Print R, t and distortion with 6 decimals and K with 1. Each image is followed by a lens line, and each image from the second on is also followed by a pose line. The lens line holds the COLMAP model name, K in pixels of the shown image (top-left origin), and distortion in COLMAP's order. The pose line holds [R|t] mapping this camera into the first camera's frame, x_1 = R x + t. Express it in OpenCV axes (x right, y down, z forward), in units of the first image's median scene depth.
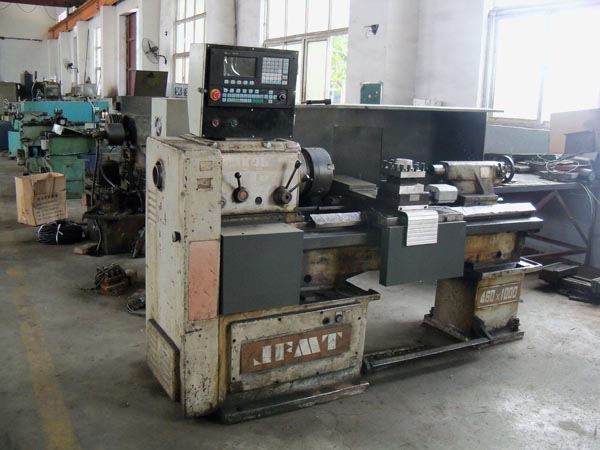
lens RADIAL K [[614.4, 0, 303.3], [0, 614.4, 224.7], [0, 0, 1]] dist [-0.251648, 0.317871]
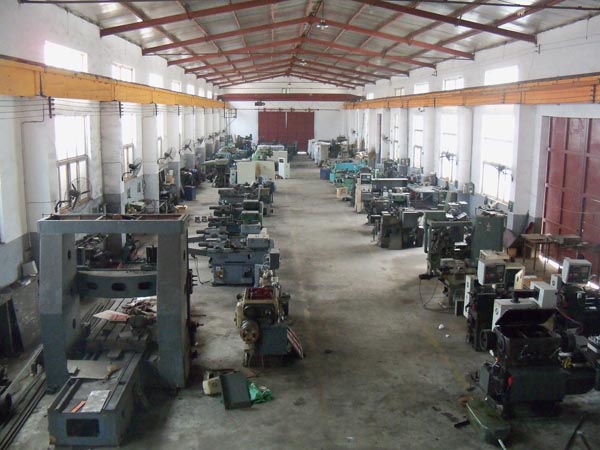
lens RADIAL K [[614.4, 0, 303.3], [0, 614.4, 224.7], [0, 0, 1]] dist [-0.251648, 0.317871]
pose [[0.896858, 0.050990, -0.439370, 1.207722], [-0.066888, 0.997544, -0.020766, 0.279076], [0.437232, 0.048012, 0.898066, -2.948143]]
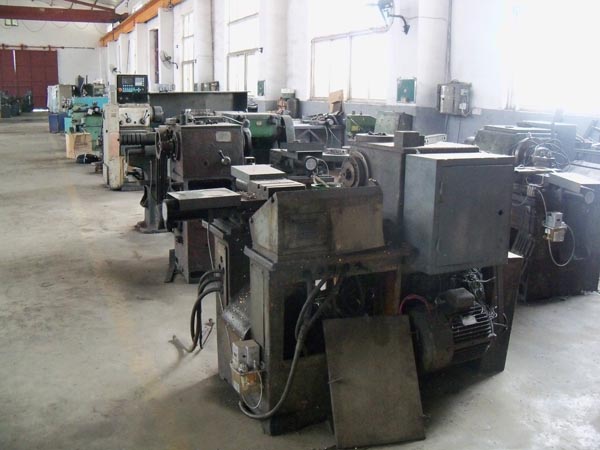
lens RADIAL K [[614.4, 0, 303.3], [0, 614.4, 224.7], [0, 0, 1]] dist [-0.251648, 0.317871]
pose [[0.996005, 0.000286, -0.089294, 0.404831], [0.000211, 0.999985, 0.005546, 0.178720], [0.089294, -0.005543, 0.995990, -0.764439]]
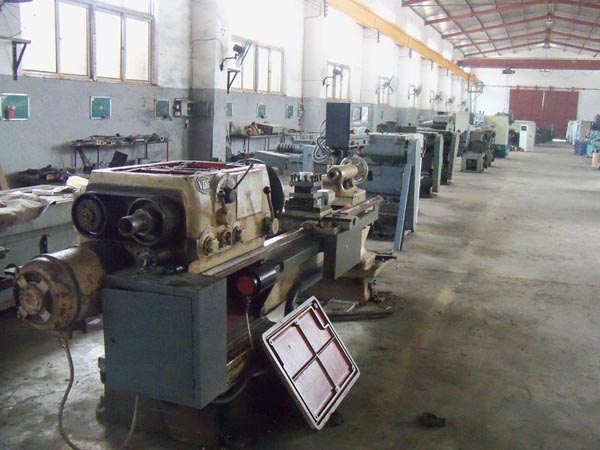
lens RADIAL K [[614.4, 0, 303.3], [0, 614.4, 224.7], [0, 0, 1]] dist [-0.251648, 0.317871]
pose [[0.634757, 0.122459, -0.762947, 0.854668], [-0.166392, 0.985861, 0.019803, 0.432094], [0.754584, 0.114378, 0.646158, -1.898143]]
